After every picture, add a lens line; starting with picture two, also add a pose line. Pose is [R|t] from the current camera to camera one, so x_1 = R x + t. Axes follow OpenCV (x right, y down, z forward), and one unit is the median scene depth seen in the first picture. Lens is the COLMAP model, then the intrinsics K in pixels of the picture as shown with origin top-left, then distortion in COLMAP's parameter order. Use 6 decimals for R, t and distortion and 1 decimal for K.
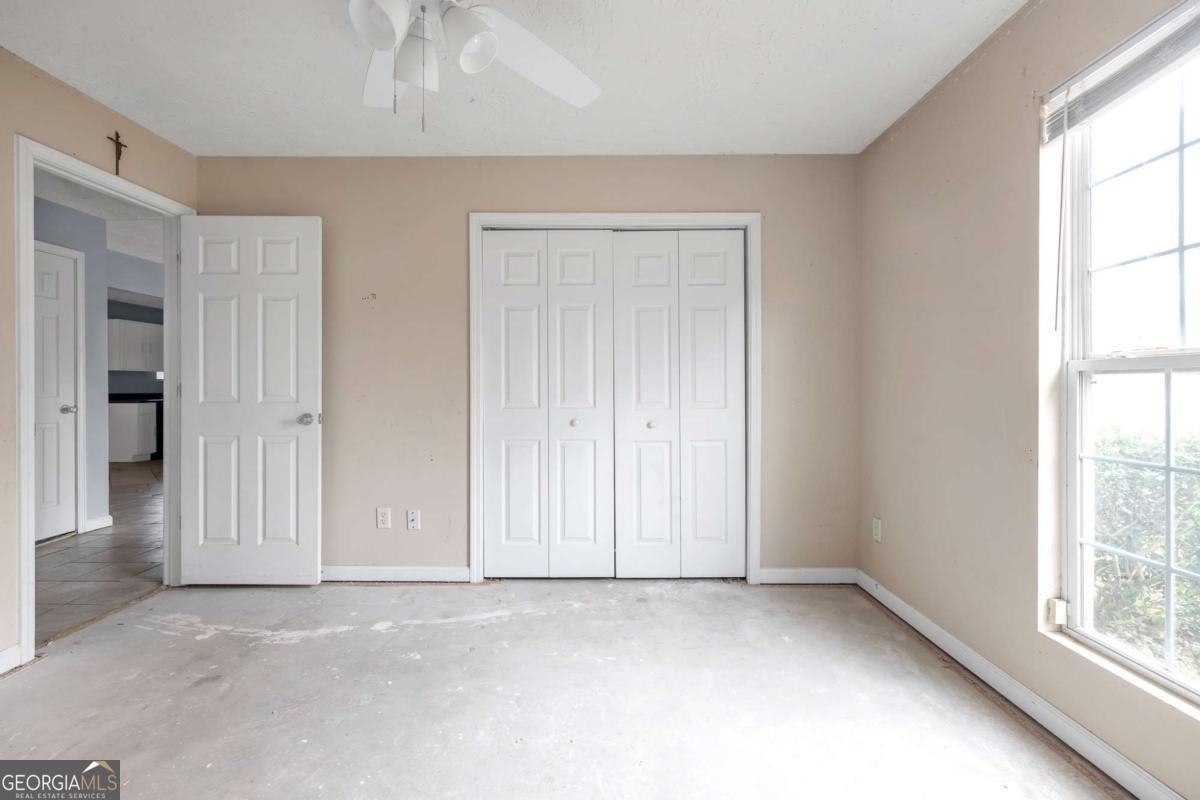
lens RADIAL K [[512.9, 0, 601.2], [0, 512.9, 390.4], [0, 0, 1]] dist [-0.001838, -0.000359]
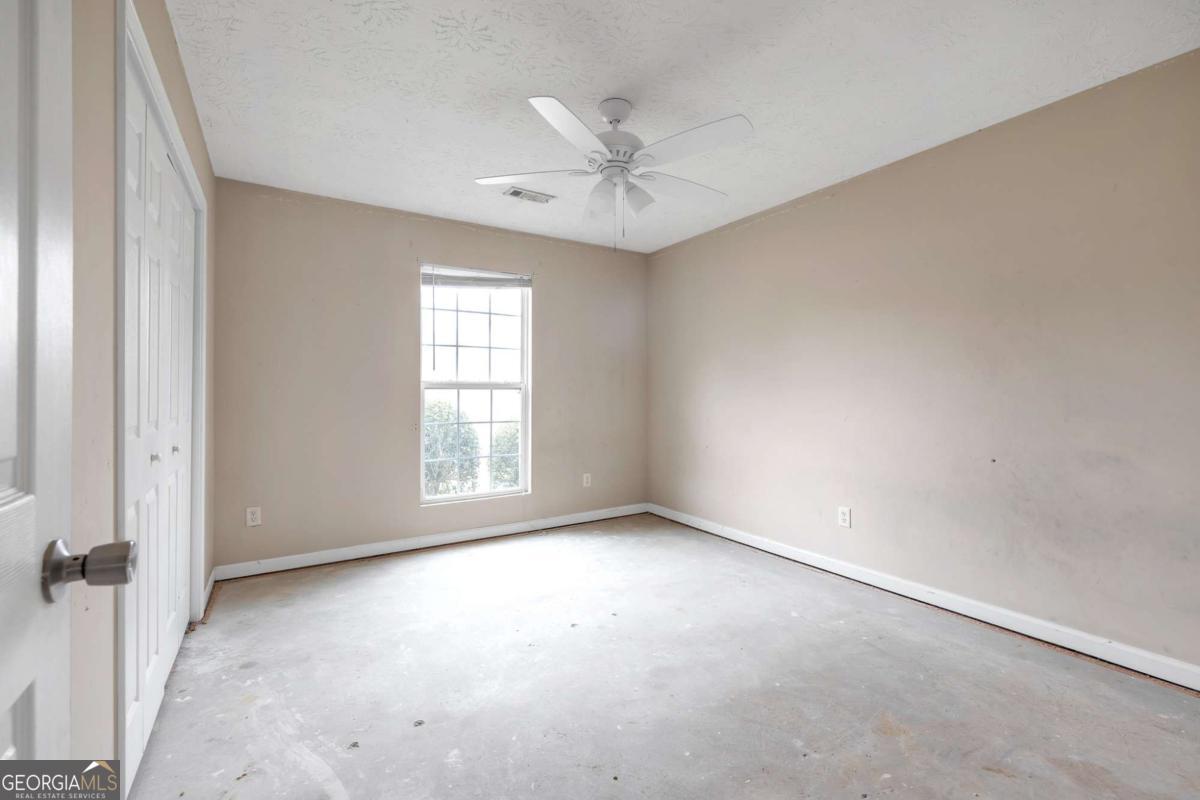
lens RADIAL K [[509.3, 0, 593.5], [0, 509.3, 403.3], [0, 0, 1]] dist [0.001505, -0.000170]
pose [[-0.529626, -0.018593, 0.848028, -0.934465], [0.003479, 0.999704, 0.024091, -0.013169], [-0.848224, 0.015709, -0.529404, 1.036718]]
